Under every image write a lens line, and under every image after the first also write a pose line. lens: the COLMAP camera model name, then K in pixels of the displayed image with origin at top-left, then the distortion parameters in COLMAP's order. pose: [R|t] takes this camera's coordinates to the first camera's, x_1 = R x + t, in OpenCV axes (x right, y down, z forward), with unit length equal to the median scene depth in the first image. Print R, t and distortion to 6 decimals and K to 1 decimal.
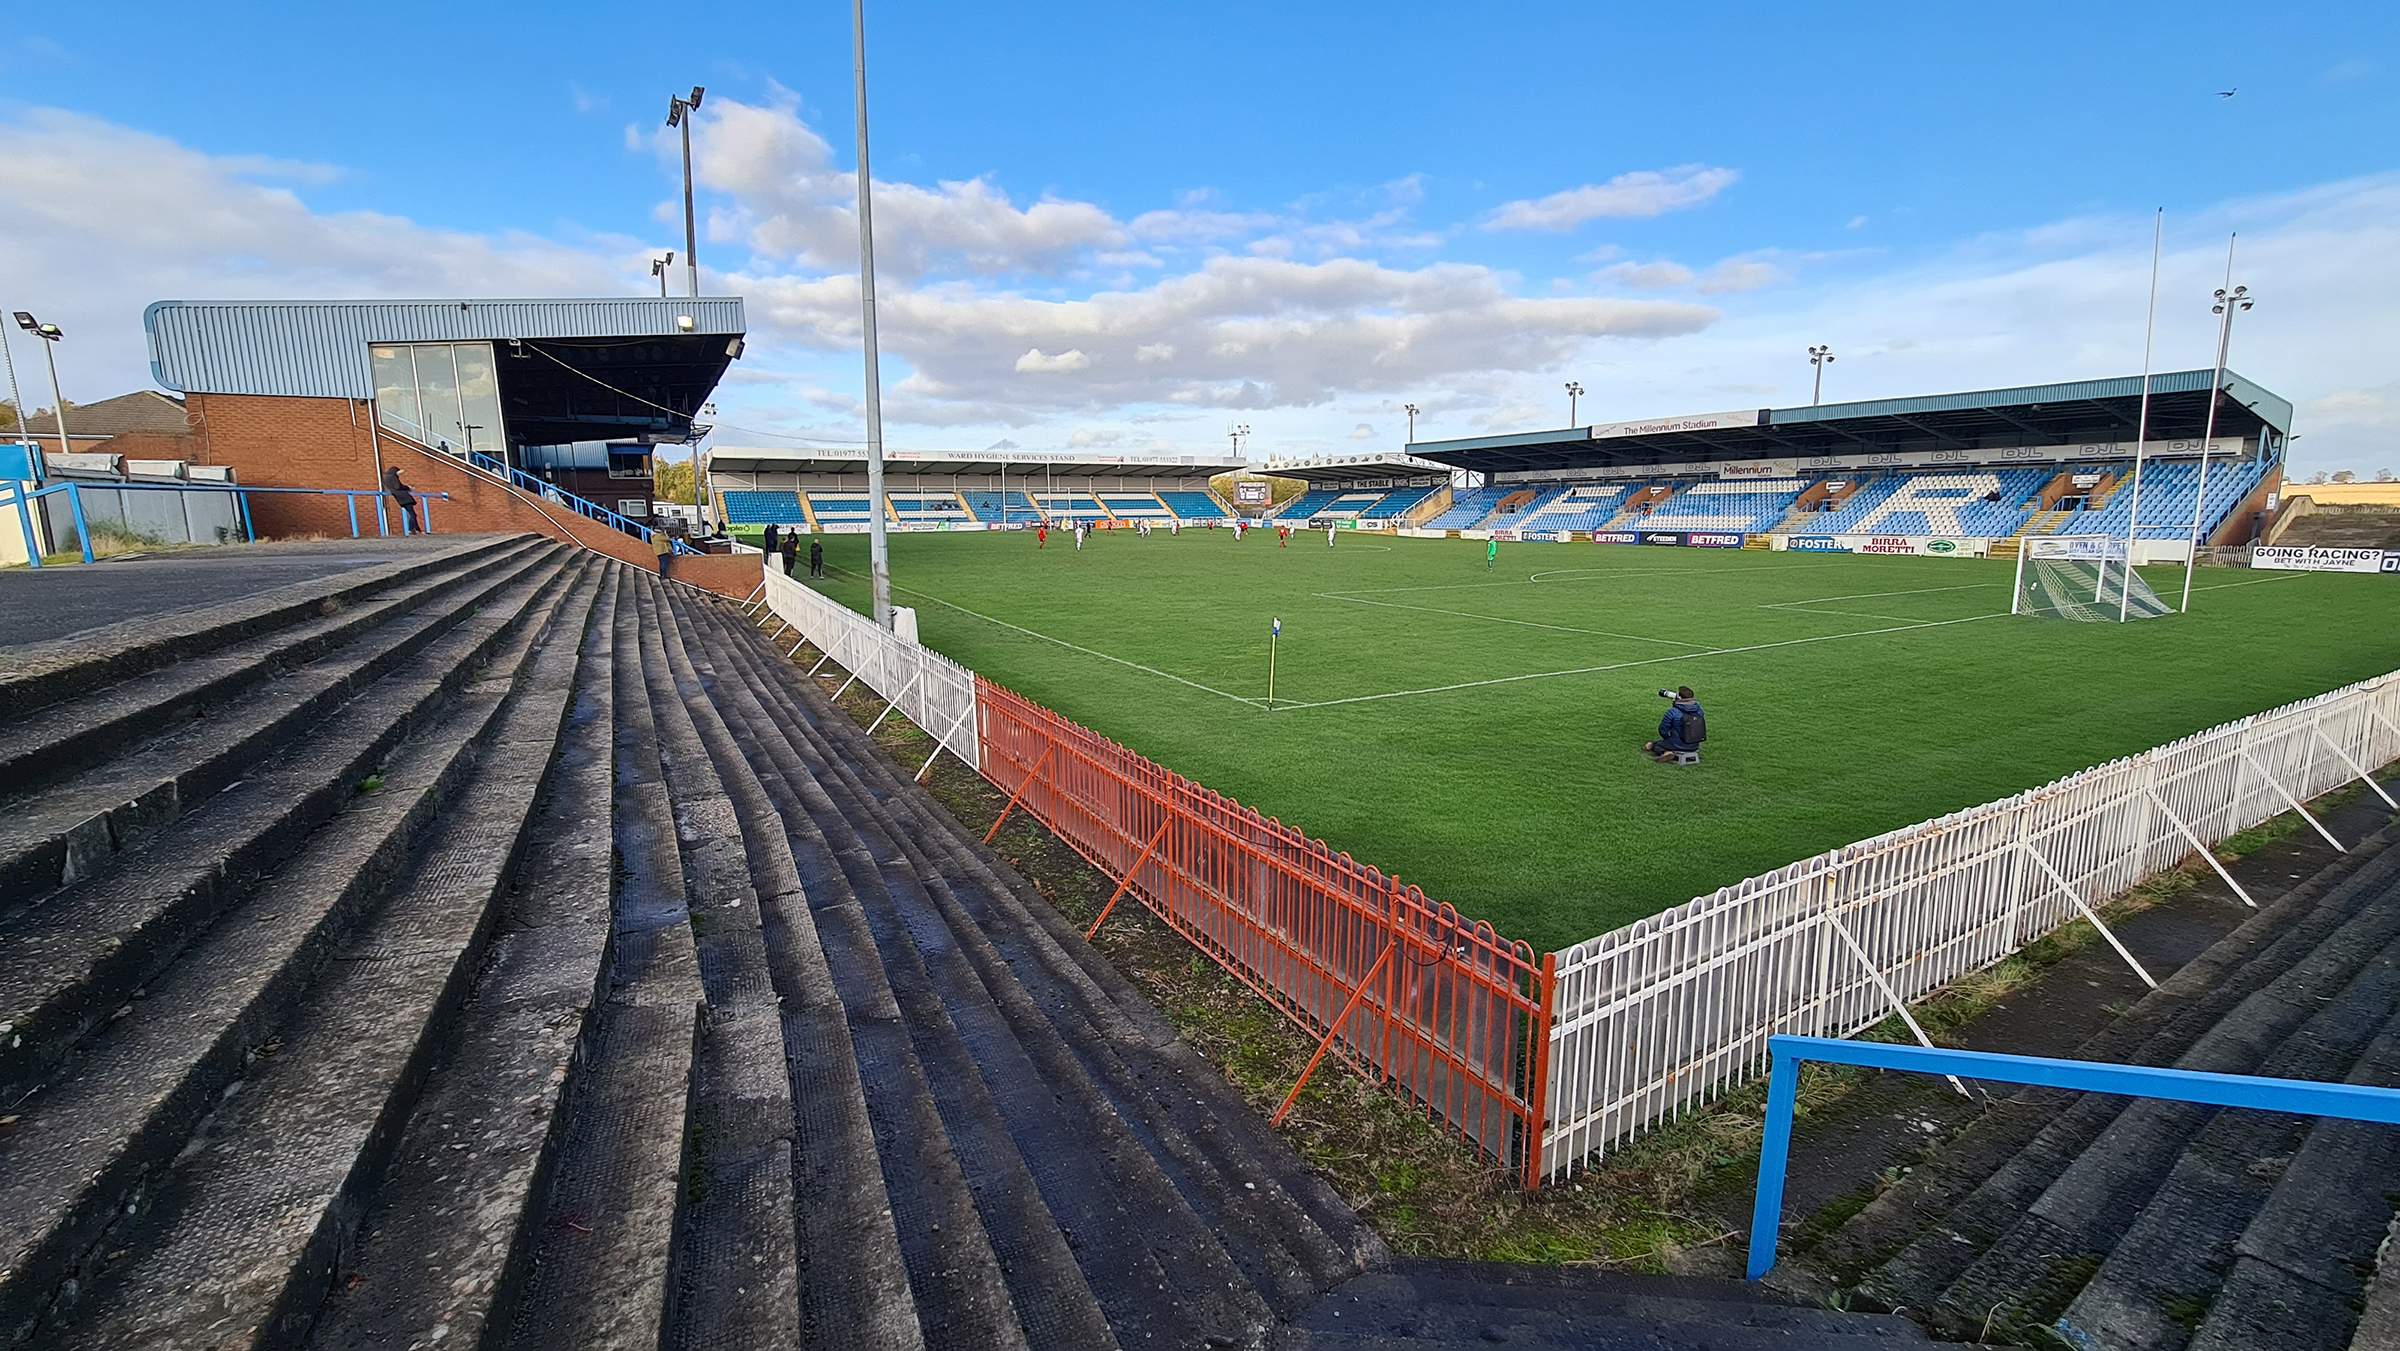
lens RADIAL K [[976.7, 0, 1187.4], [0, 976.7, 668.1], [0, 0, 1]] dist [-0.002202, -0.000782]
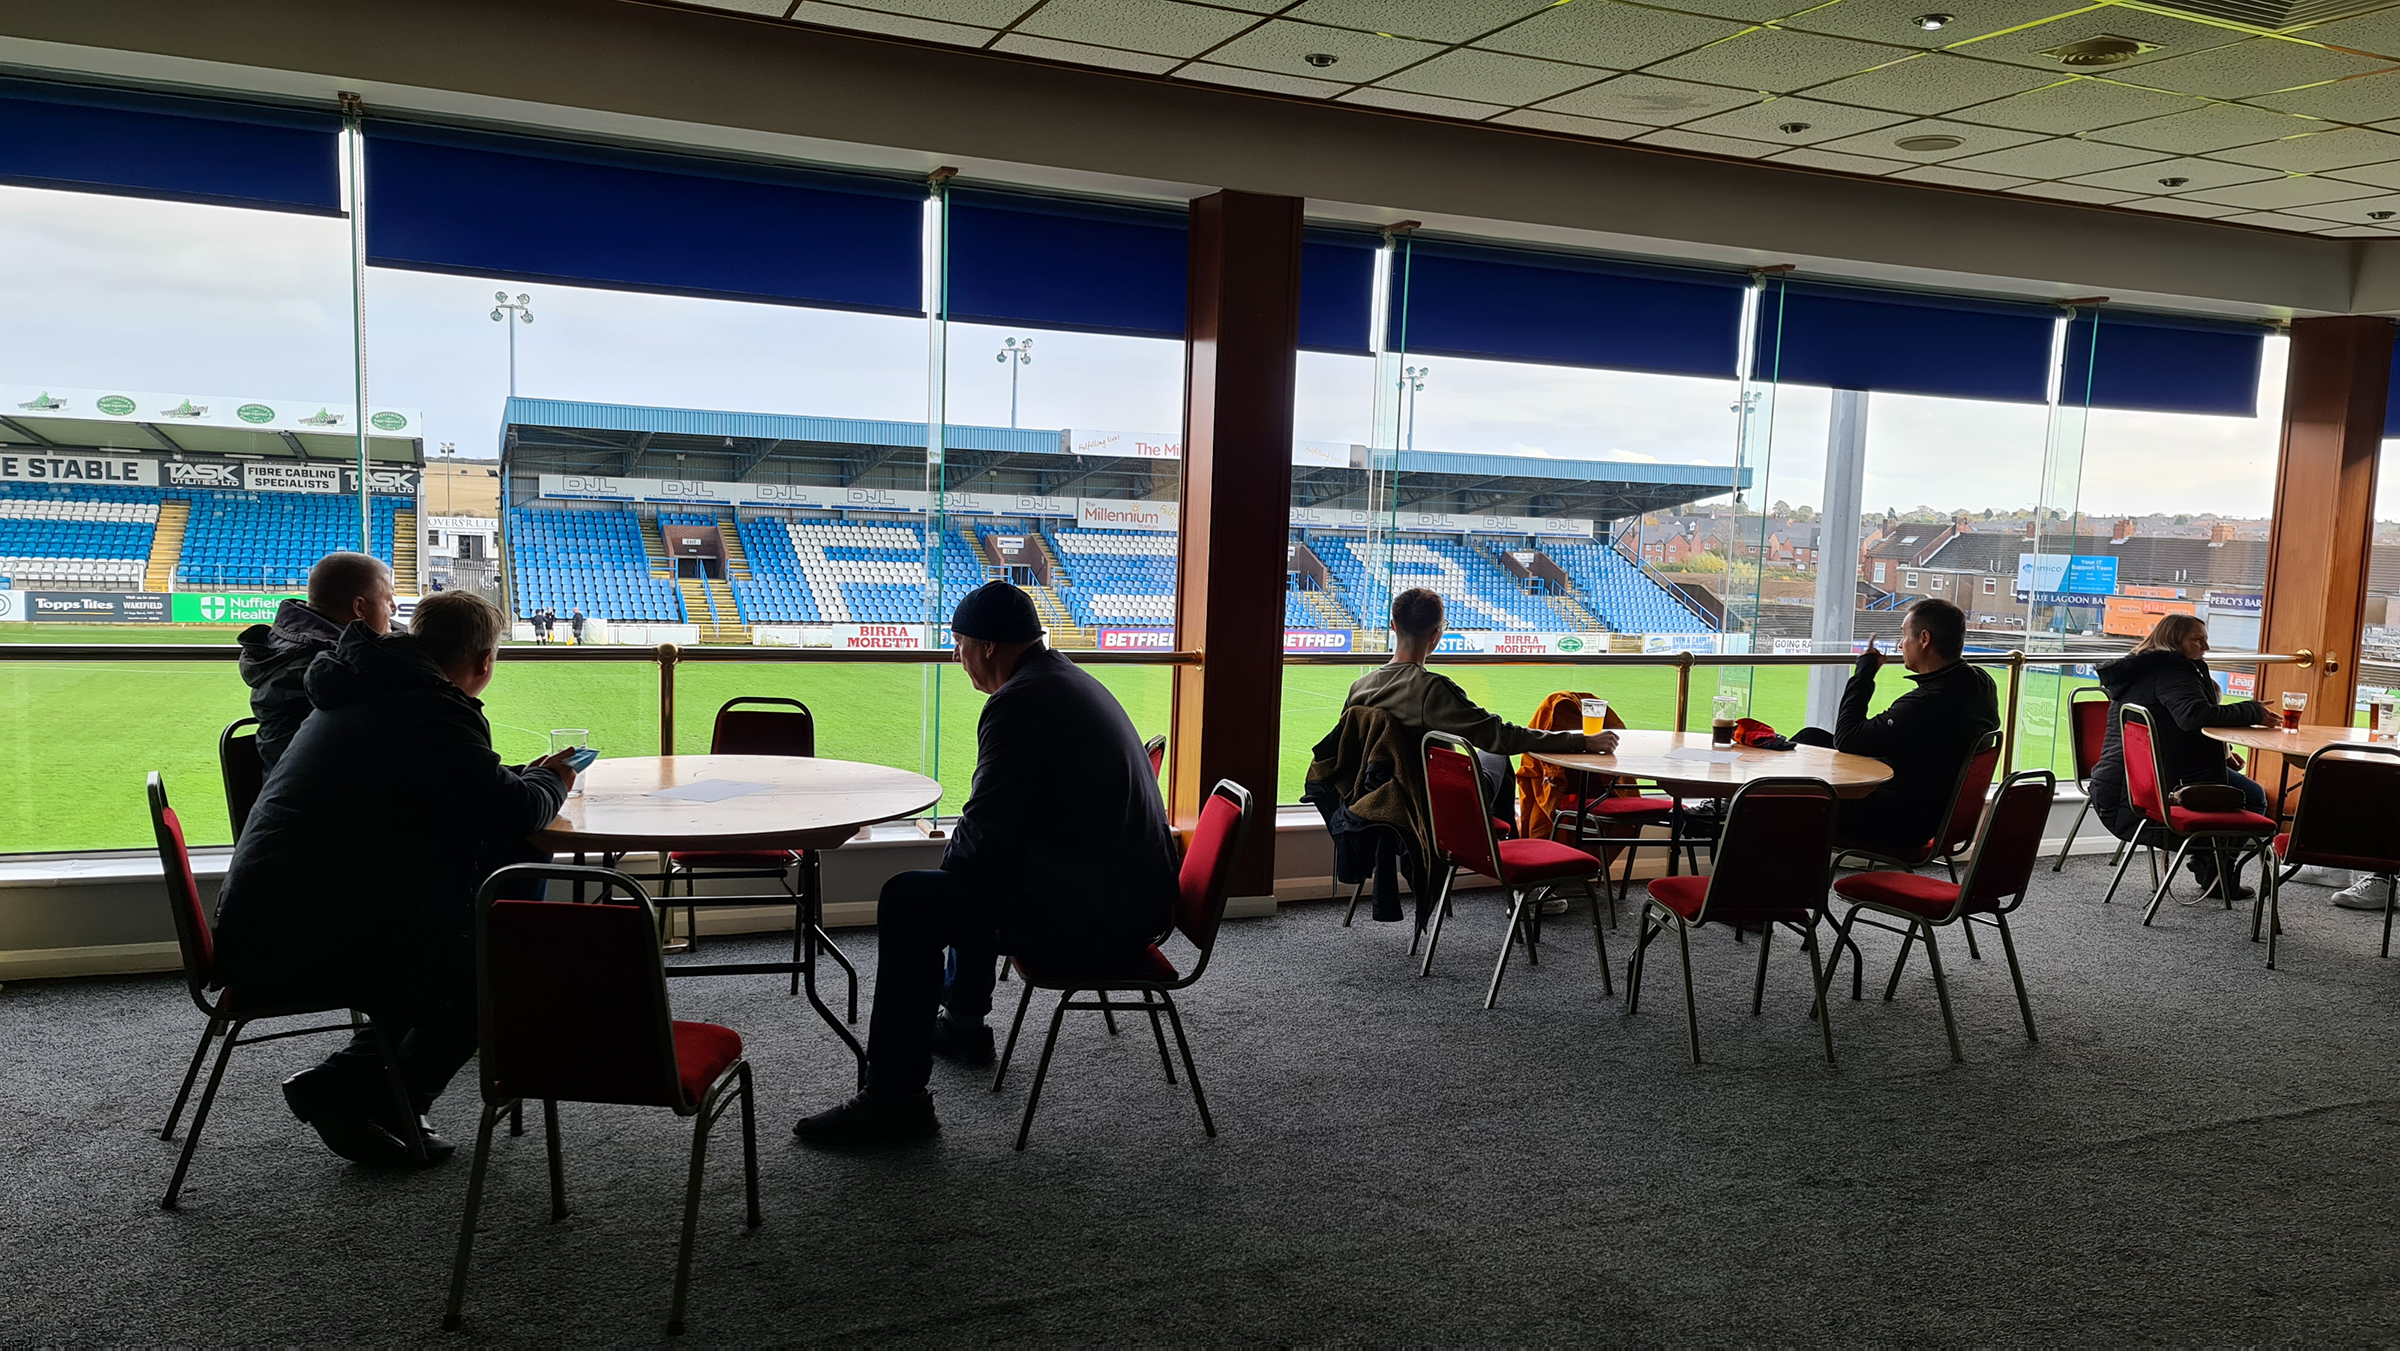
lens RADIAL K [[1751.0, 0, 1222.0], [0, 1751.0, 682.6], [0, 0, 1]] dist [0.097363, -0.085979]
pose [[0.104738, -0.082665, 0.991058, -0.511866], [0.117562, 0.990581, 0.070201, -0.164594], [-0.987527, 0.109158, 0.113470, 0.802757]]
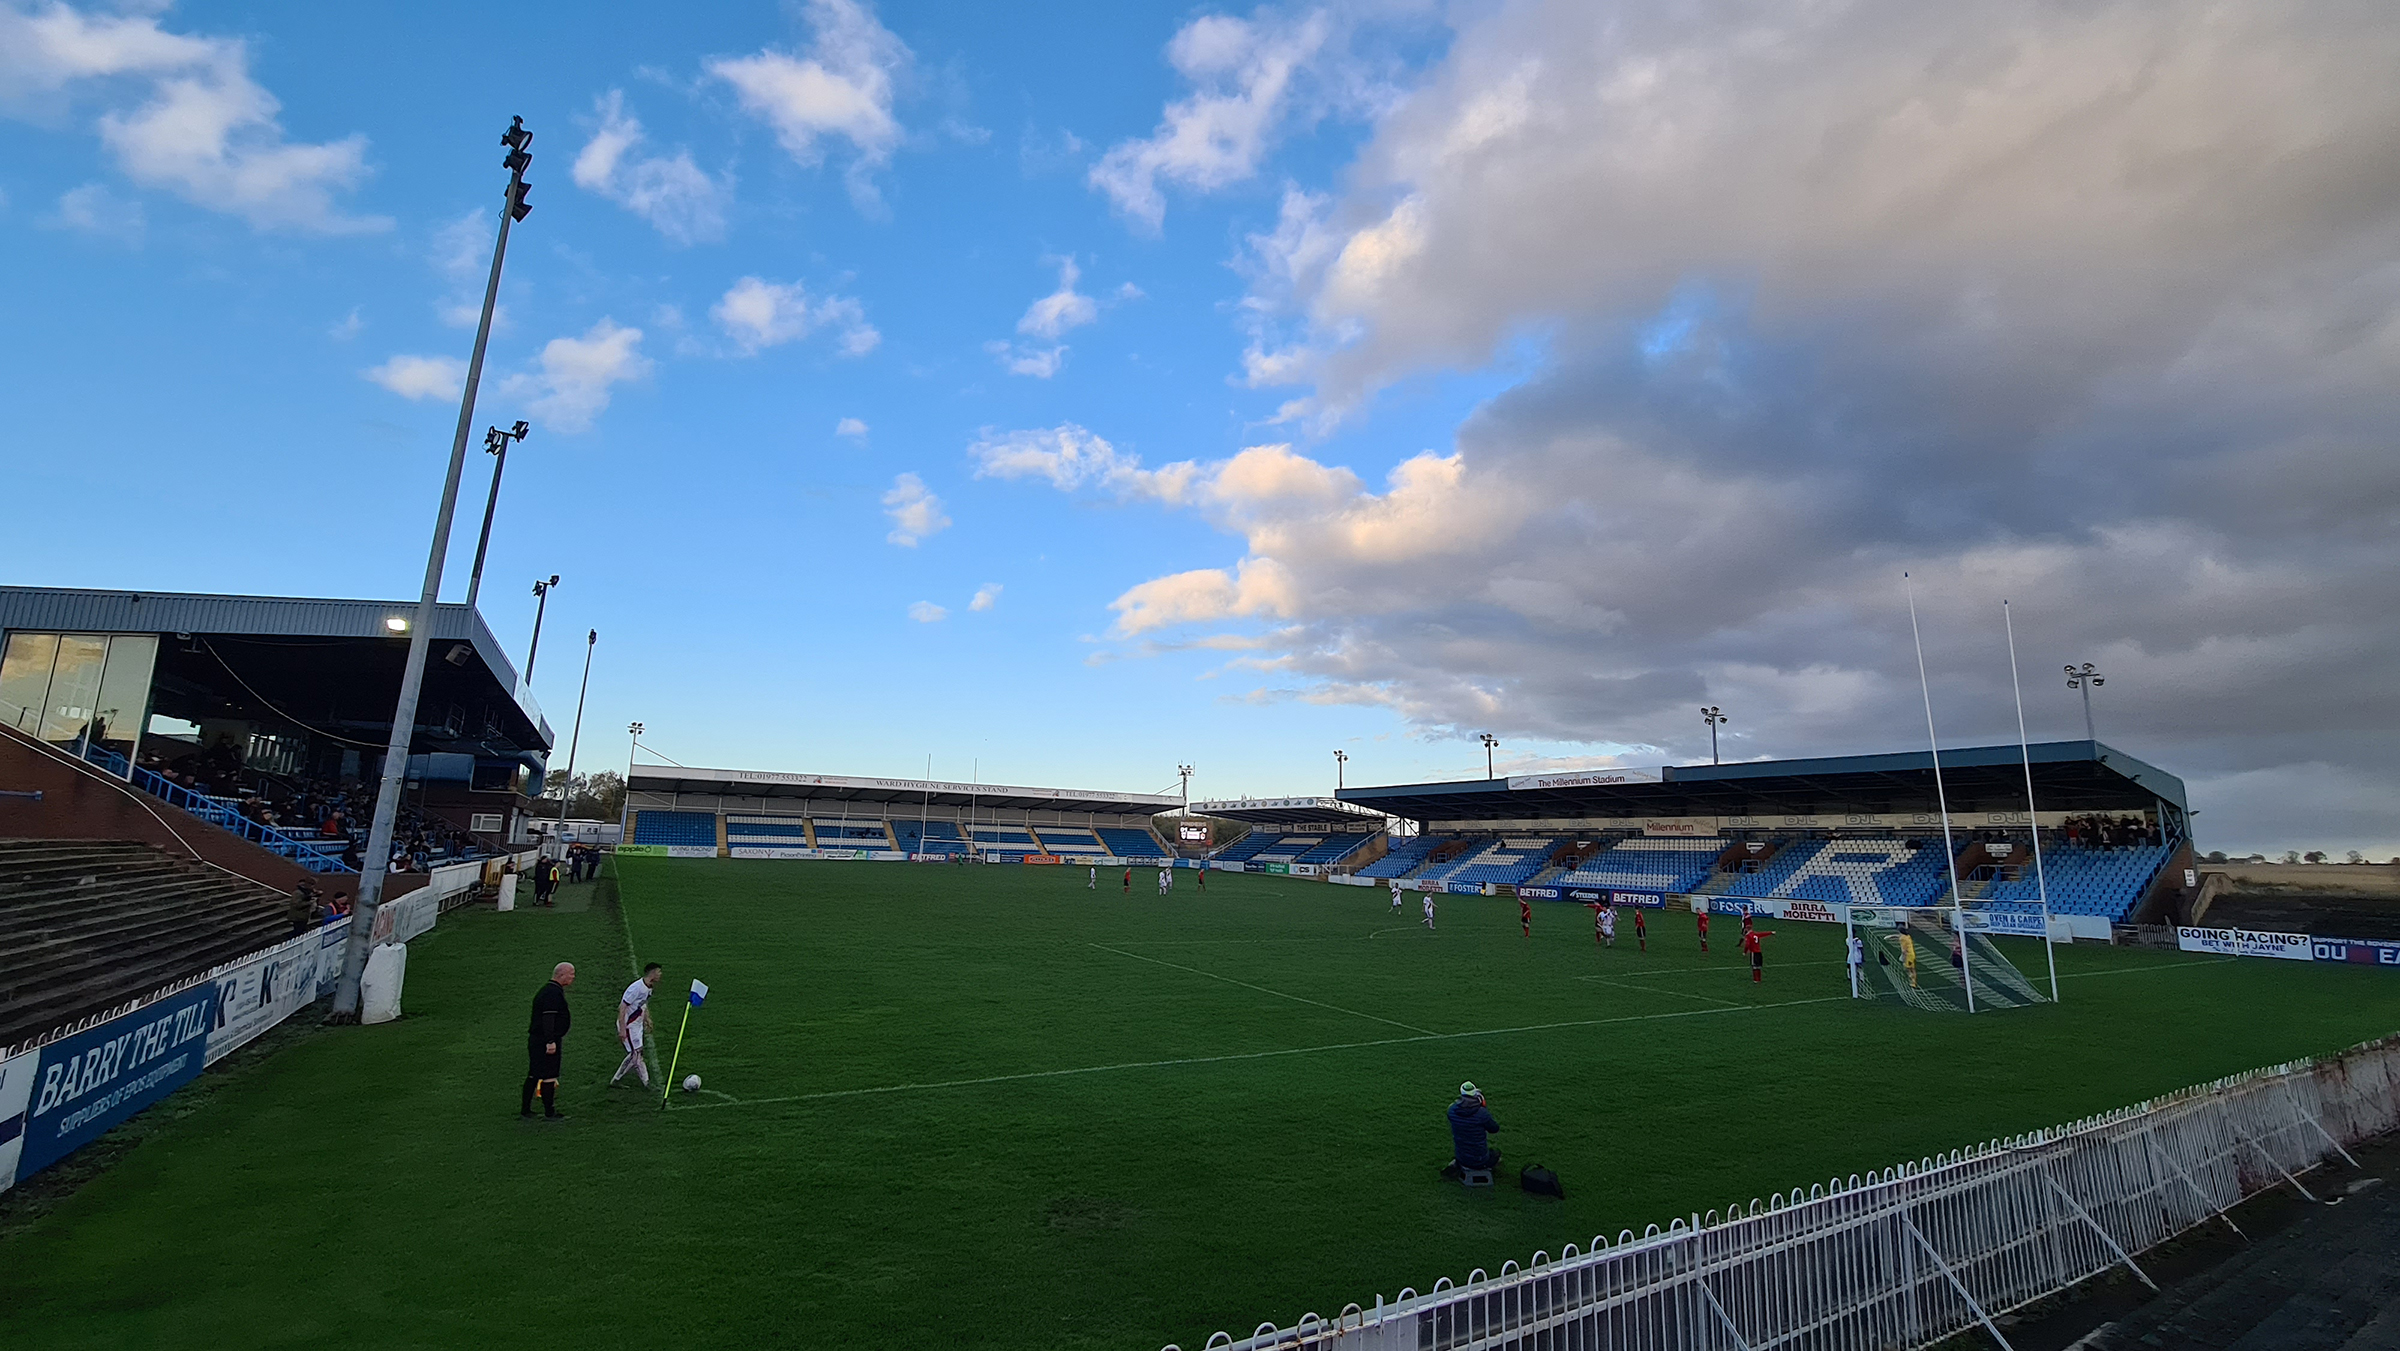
lens RADIAL K [[976.7, 0, 1187.4], [0, 976.7, 668.1], [0, 0, 1]] dist [-0.002202, -0.000782]
pose [[0.999279, 0.037895, 0.002167, 0.080303], [-0.034949, 0.940863, -0.336980, -0.006067], [-0.014809, 0.336661, 0.941509, 0.030926]]
